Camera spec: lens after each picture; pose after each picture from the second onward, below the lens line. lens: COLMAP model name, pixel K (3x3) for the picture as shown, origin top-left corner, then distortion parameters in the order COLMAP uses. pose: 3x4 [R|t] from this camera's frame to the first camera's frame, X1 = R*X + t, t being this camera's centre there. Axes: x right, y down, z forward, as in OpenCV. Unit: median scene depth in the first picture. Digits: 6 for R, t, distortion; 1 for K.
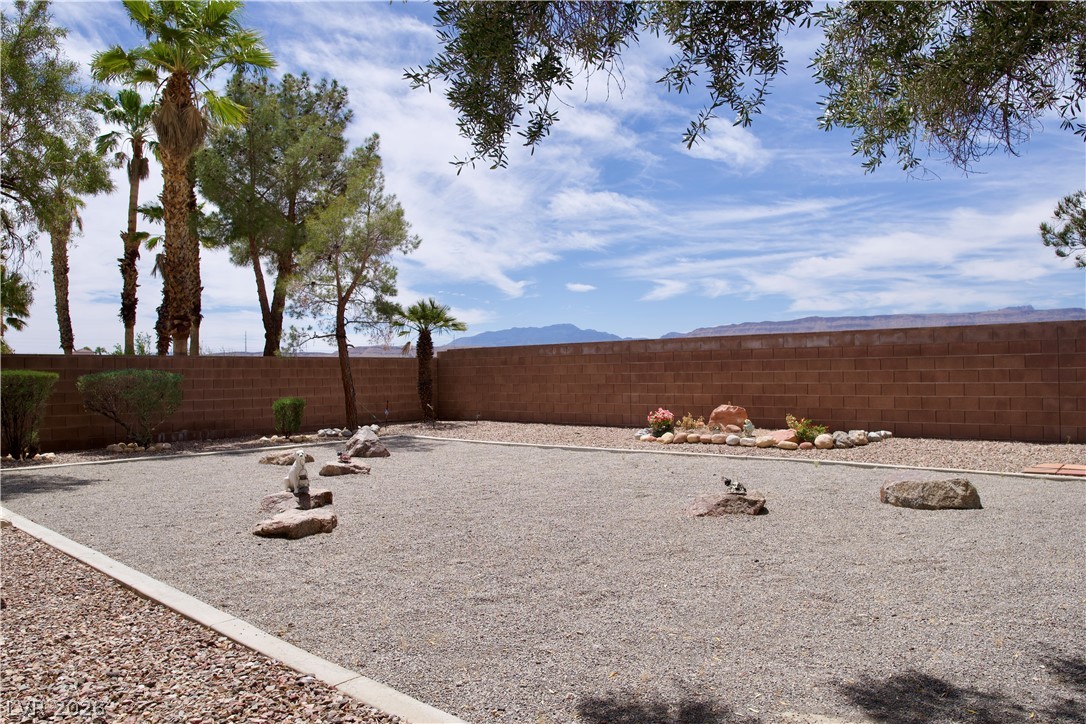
lens RADIAL K [[749.6, 0, 536.4], [0, 749.6, 366.1], [0, 0, 1]] dist [-0.075539, 0.026448]
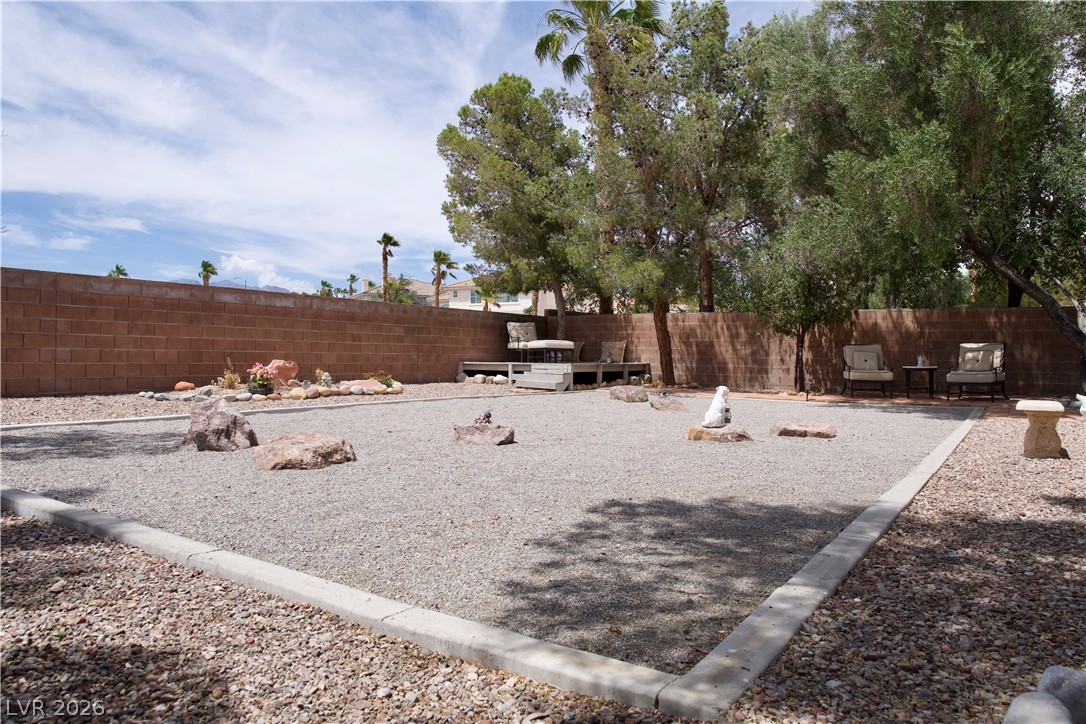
lens RADIAL K [[749.6, 0, 542.3], [0, 749.6, 361.1], [0, 0, 1]] dist [-0.075539, 0.026448]
pose [[-0.146510, 0.003123, 0.989204, -0.640050], [-0.025639, 0.999647, -0.006953, 0.043675], [-0.988877, -0.026381, -0.146378, 0.676186]]
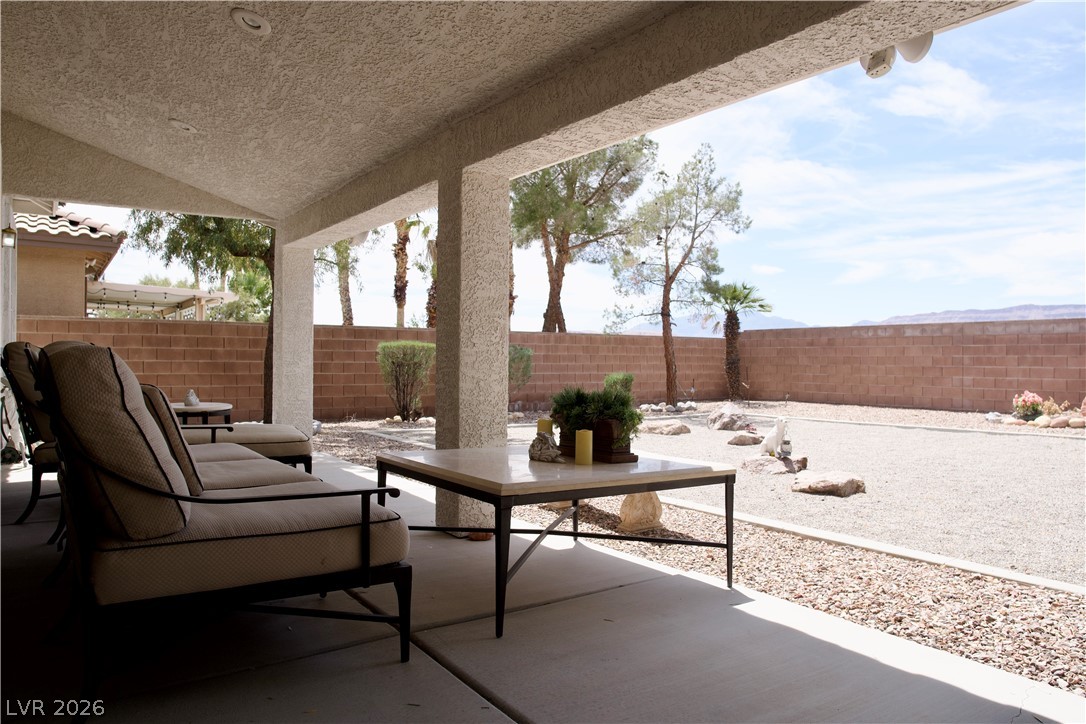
lens RADIAL K [[749.6, 0, 545.9], [0, 749.6, 362.7], [0, 0, 1]] dist [-0.075539, 0.026448]
pose [[0.975028, 0.020662, -0.221121, -0.198751], [-0.017377, 0.999708, 0.016795, 0.012101], [0.221403, -0.012534, 0.975102, -0.047772]]
